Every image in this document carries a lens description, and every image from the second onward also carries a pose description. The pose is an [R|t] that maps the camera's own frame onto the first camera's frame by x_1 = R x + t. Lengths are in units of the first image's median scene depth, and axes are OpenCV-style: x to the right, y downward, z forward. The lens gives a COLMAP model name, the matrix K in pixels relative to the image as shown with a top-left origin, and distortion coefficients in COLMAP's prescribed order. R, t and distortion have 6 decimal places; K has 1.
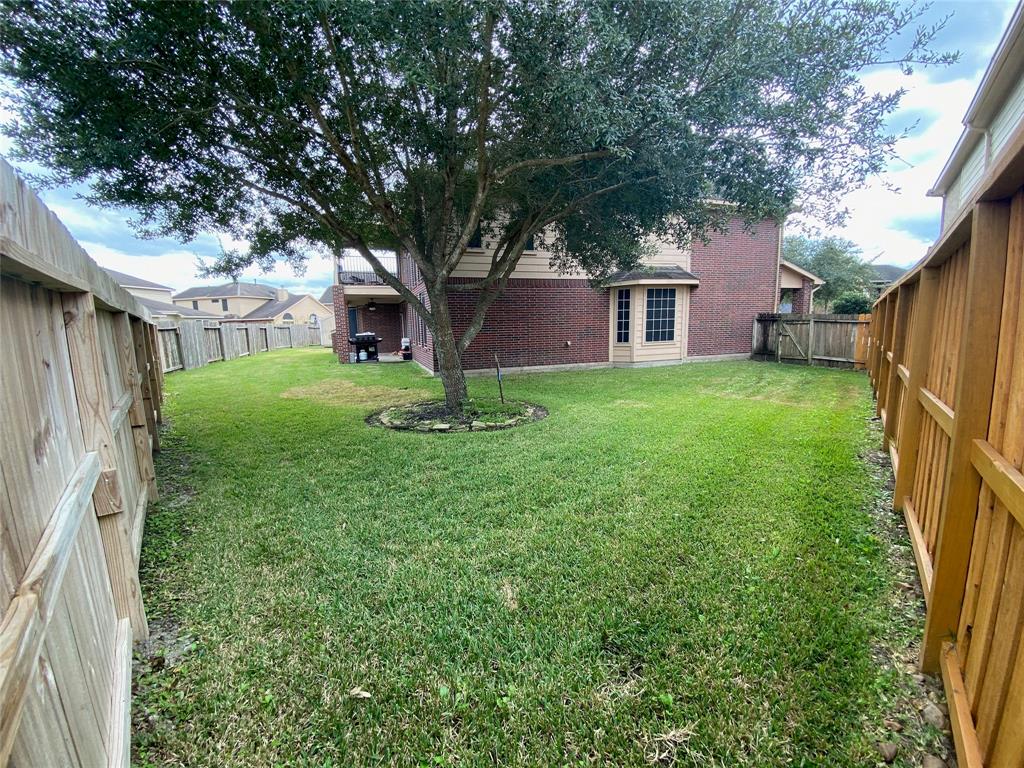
lens RADIAL K [[412.1, 0, 507.2], [0, 412.1, 382.5], [0, 0, 1]] dist [-0.009964, -0.007617]
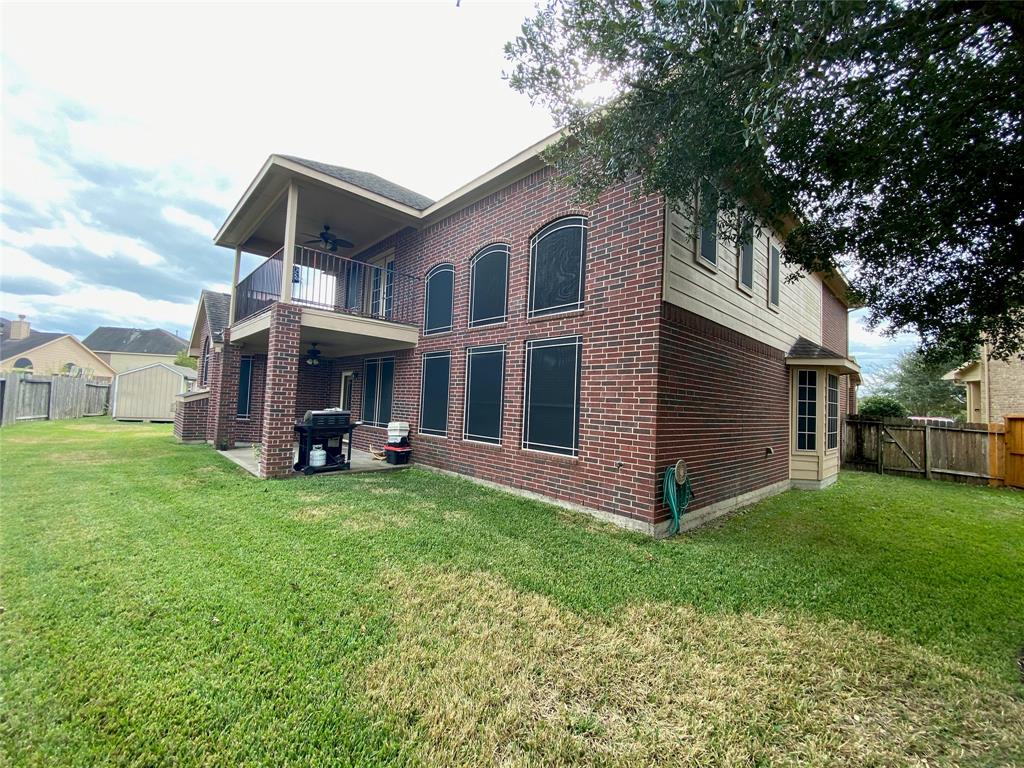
lens RADIAL K [[412.1, 0, 512.6], [0, 412.1, 387.1], [0, 0, 1]] dist [-0.009964, -0.007617]
pose [[0.906971, 0.084053, 0.412721, -0.421412], [-0.006688, 0.982636, -0.185422, -0.071374], [-0.421140, 0.165412, 0.891785, 0.598717]]
